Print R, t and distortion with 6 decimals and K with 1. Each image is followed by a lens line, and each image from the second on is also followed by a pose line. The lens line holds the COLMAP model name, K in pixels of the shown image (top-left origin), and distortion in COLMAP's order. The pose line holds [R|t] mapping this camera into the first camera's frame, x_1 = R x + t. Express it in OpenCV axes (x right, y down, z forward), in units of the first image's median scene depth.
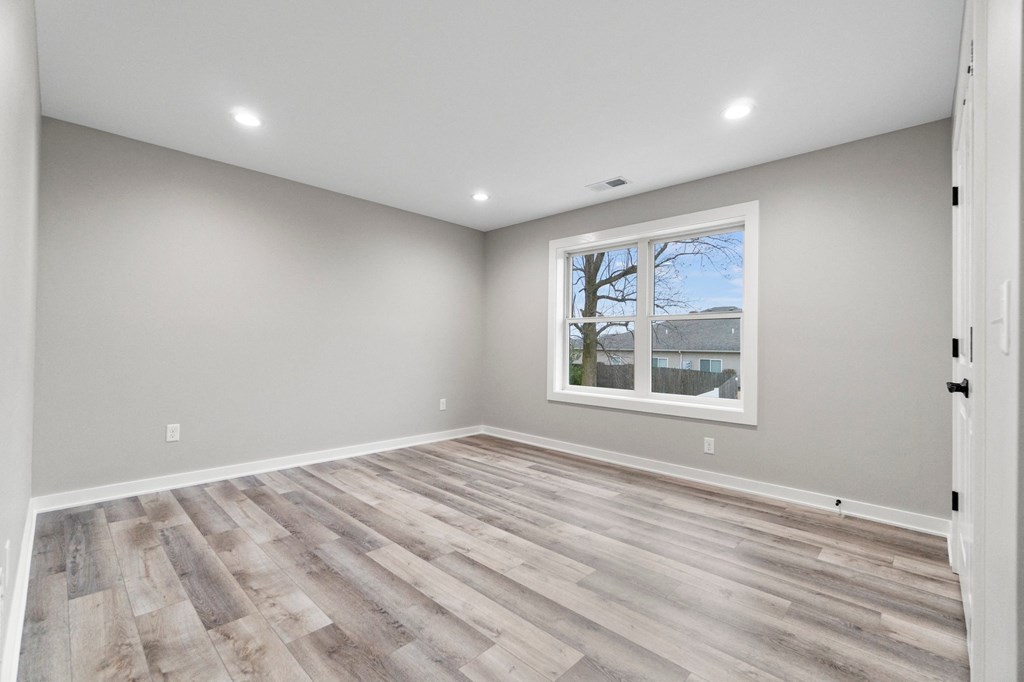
lens RADIAL K [[438.4, 0, 503.6], [0, 438.4, 336.5], [0, 0, 1]] dist [-0.004811, 0.000707]
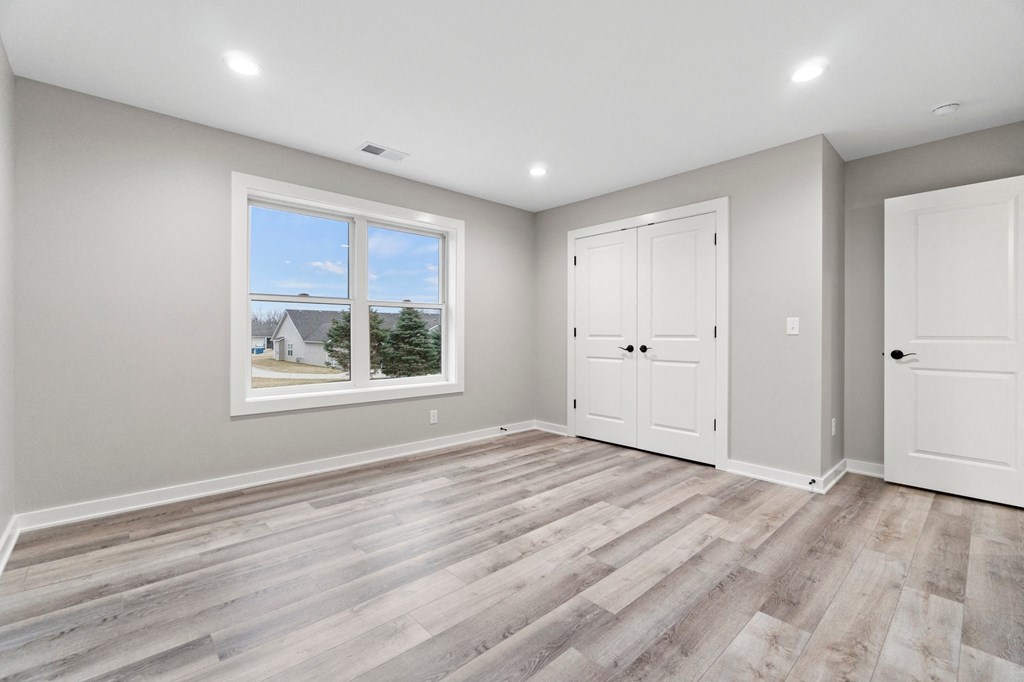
lens RADIAL K [[438.4, 0, 503.6], [0, 438.4, 336.5], [0, 0, 1]] dist [-0.004811, 0.000707]
pose [[0.066607, -0.018670, 0.997605, -0.960495], [-0.021067, 0.999576, 0.020113, 0.007882], [-0.997557, -0.022356, 0.066186, 1.034376]]
